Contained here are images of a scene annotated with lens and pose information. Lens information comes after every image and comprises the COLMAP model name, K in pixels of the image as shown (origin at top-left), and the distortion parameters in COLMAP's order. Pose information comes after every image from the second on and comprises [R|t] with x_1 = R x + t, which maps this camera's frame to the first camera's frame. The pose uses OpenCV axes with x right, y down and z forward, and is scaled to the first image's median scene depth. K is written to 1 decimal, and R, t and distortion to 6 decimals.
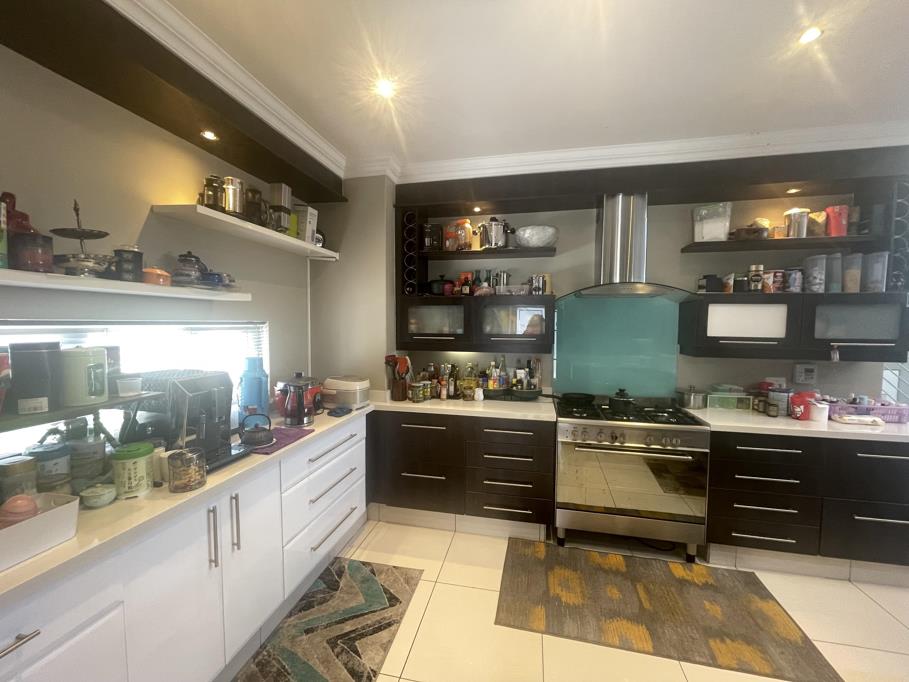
lens RADIAL K [[369.4, 0, 454.5], [0, 369.4, 341.0], [0, 0, 1]] dist [-0.001864, -0.000025]
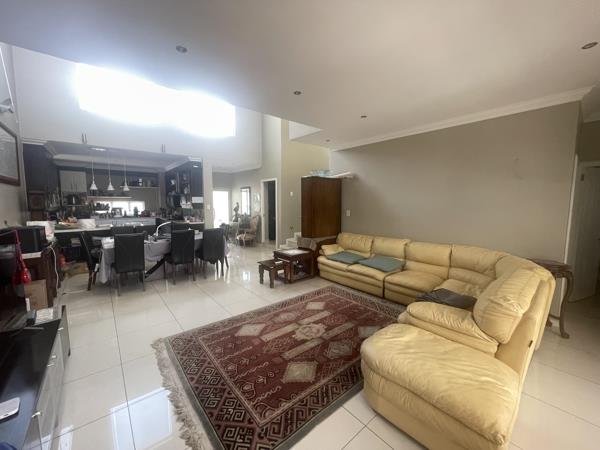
lens RADIAL K [[243.8, 0, 300.0], [0, 243.8, 225.0], [0, 0, 1]] dist [-0.001864, -0.000025]
pose [[0.795131, 0.056762, -0.603775, 4.846206], [-0.028345, 0.998000, 0.056496, 0.047207], [0.605775, -0.027808, 0.795150, -0.720270]]
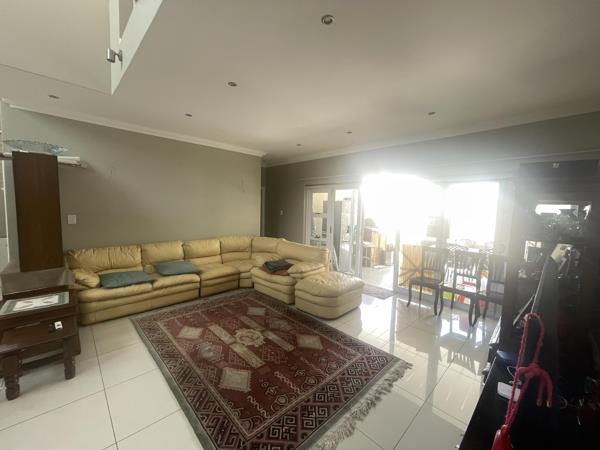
lens RADIAL K [[243.8, 0, 300.0], [0, 243.8, 225.0], [0, 0, 1]] dist [-0.001864, -0.000025]
pose [[0.547734, -0.049726, 0.835174, 2.998089], [0.014930, 0.998654, 0.049668, 0.032112], [-0.836519, -0.014735, 0.547739, -0.571266]]
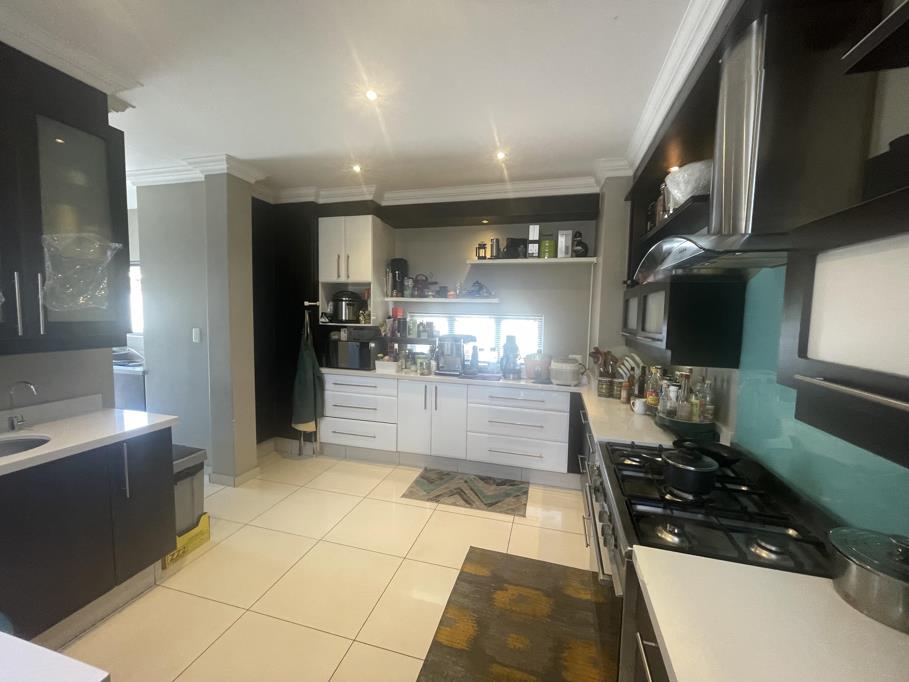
lens RADIAL K [[369.4, 0, 454.5], [0, 369.4, 341.0], [0, 0, 1]] dist [-0.001864, -0.000025]
pose [[-0.049018, 0.075443, -0.995945, 1.323647], [-0.068172, 0.994565, 0.078694, -0.053430], [0.996469, 0.071753, -0.043608, 0.923359]]
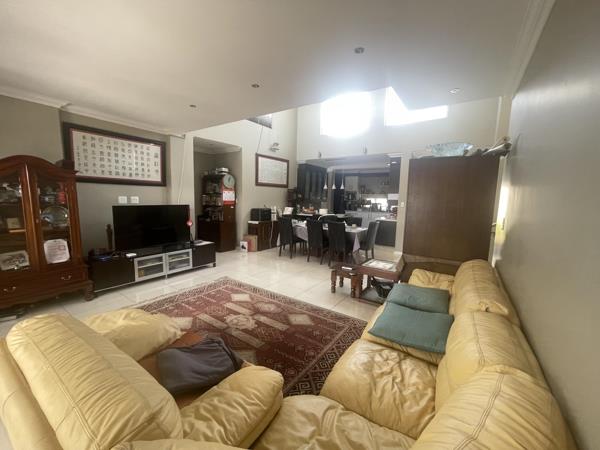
lens RADIAL K [[243.8, 0, 300.0], [0, 243.8, 225.0], [0, 0, 1]] dist [-0.001864, -0.000025]
pose [[-0.373433, 0.095263, -0.922753, 5.236602], [-0.069403, 0.989056, 0.130195, -0.038298], [0.925057, 0.112661, -0.362735, 1.309732]]
